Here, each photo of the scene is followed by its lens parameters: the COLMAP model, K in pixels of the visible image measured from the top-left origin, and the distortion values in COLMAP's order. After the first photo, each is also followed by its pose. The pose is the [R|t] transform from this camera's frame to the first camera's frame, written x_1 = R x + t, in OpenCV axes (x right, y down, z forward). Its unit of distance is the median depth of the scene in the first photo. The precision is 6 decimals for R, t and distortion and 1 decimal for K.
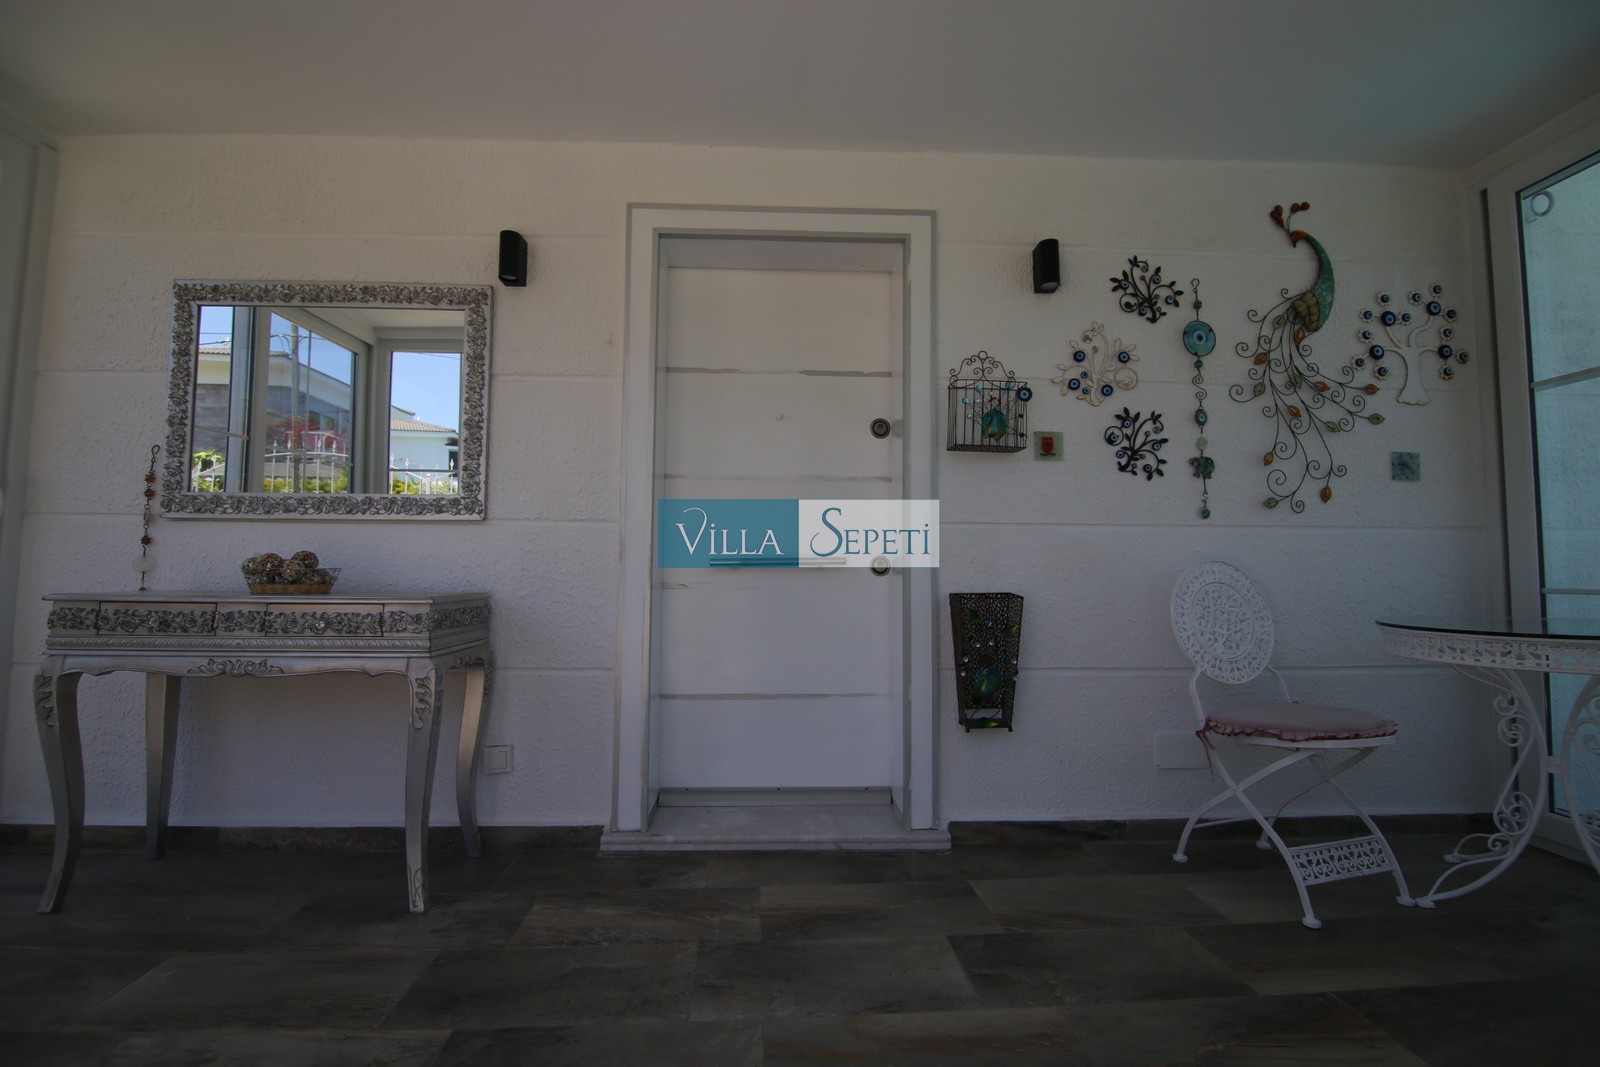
lens RADIAL K [[714.5, 0, 798.4], [0, 714.5, 529.6], [0, 0, 1]] dist [-0.005872, -0.008476]
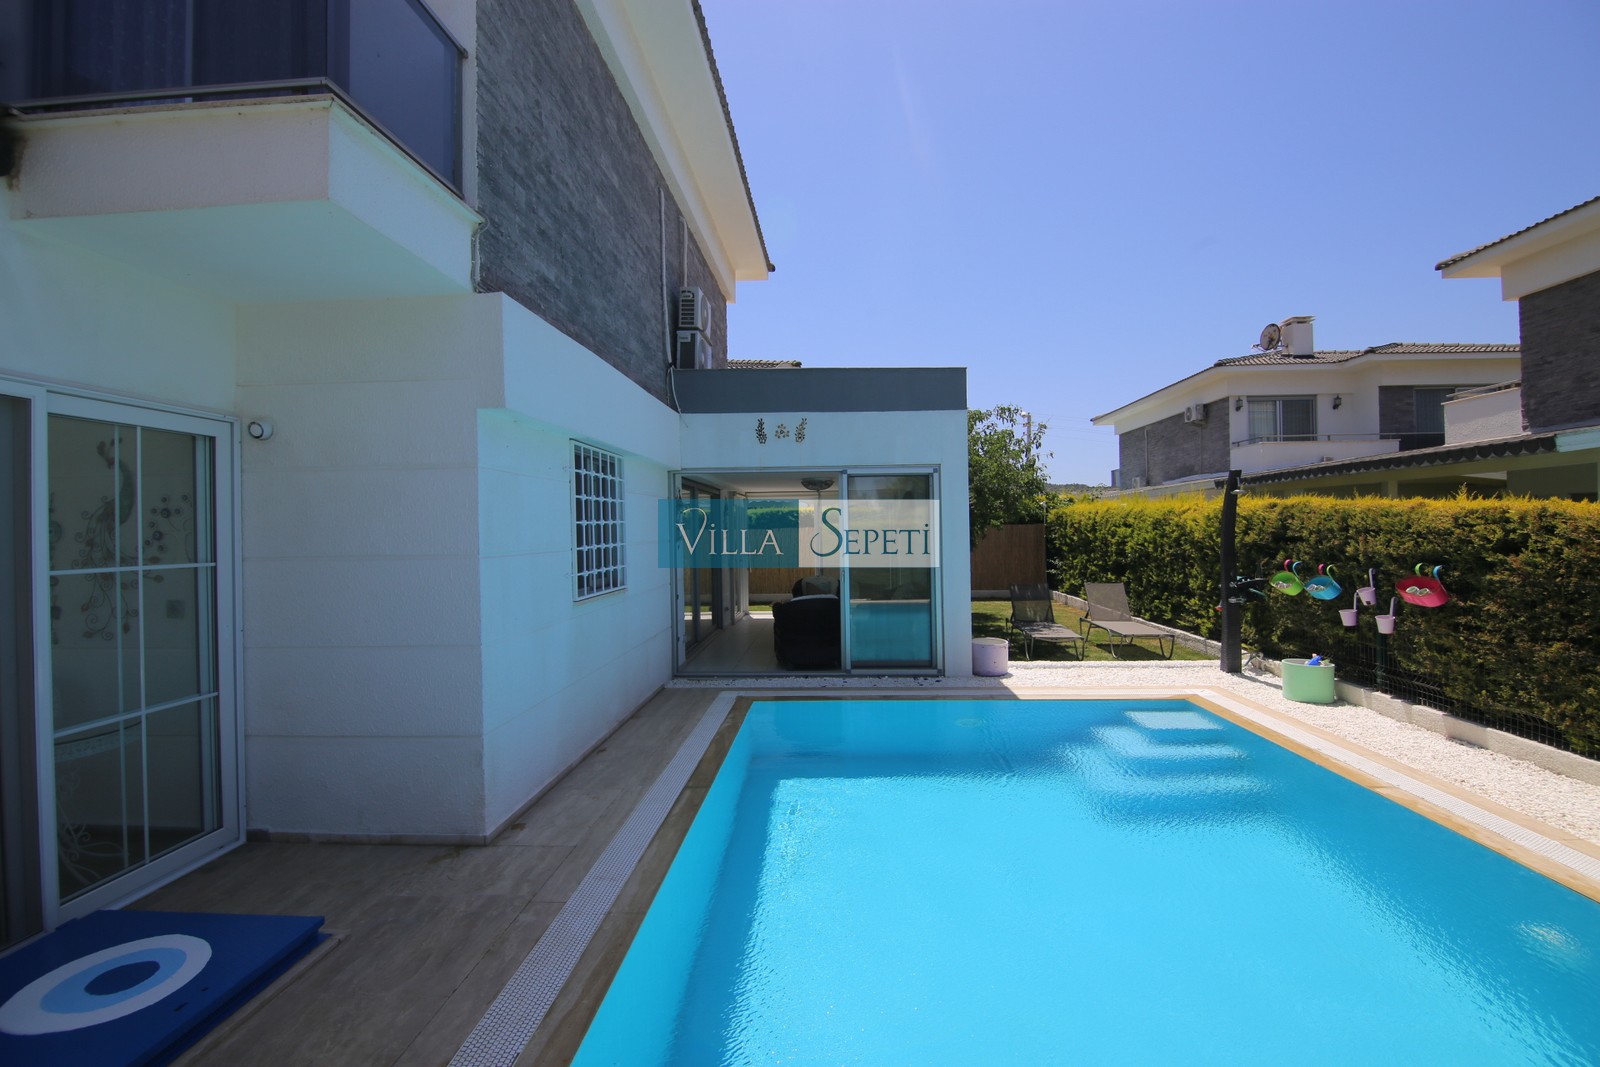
lens RADIAL K [[714.5, 0, 797.7], [0, 714.5, 528.1], [0, 0, 1]] dist [-0.005872, -0.008476]
pose [[0.993680, -0.025274, -0.109371, 2.408502], [0.032232, 0.997536, 0.062321, -0.321772], [0.107527, -0.065452, 0.992045, -0.388995]]
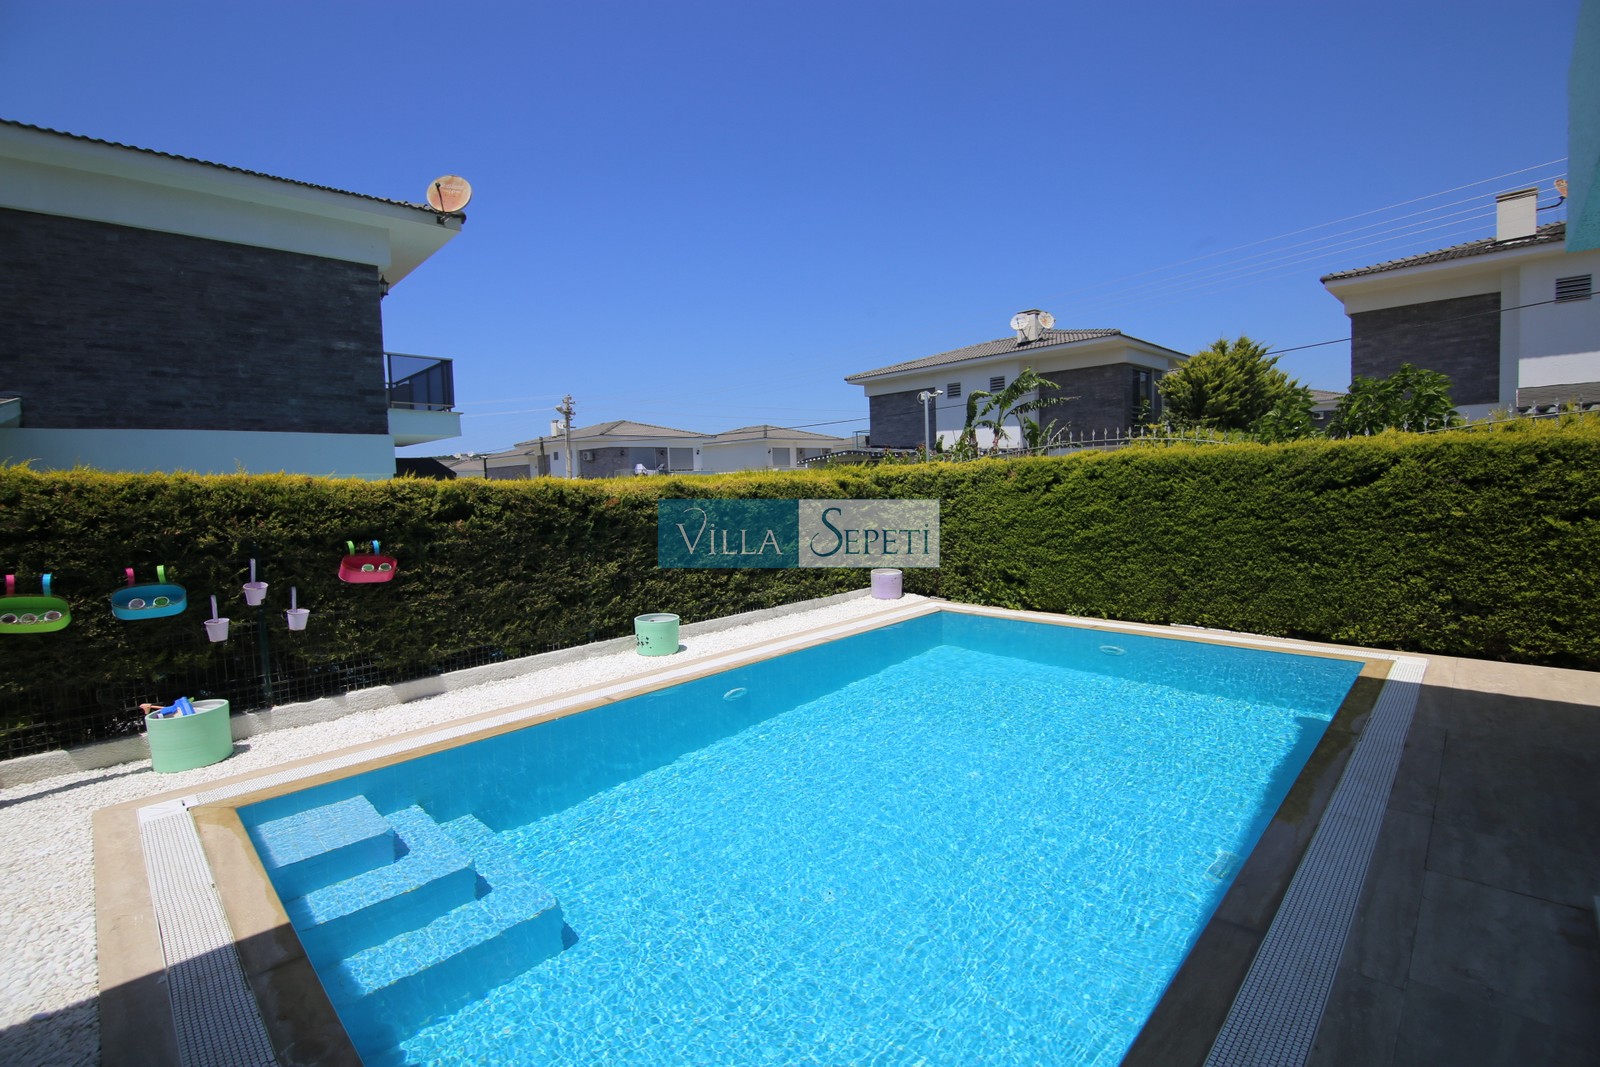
lens RADIAL K [[714.5, 0, 801.5], [0, 714.5, 527.6], [0, 0, 1]] dist [-0.005872, -0.008476]
pose [[-0.682665, -0.031929, 0.730034, 1.633544], [-0.017675, 0.999474, 0.027185, -0.129789], [-0.730518, 0.005655, -0.682870, 2.516766]]
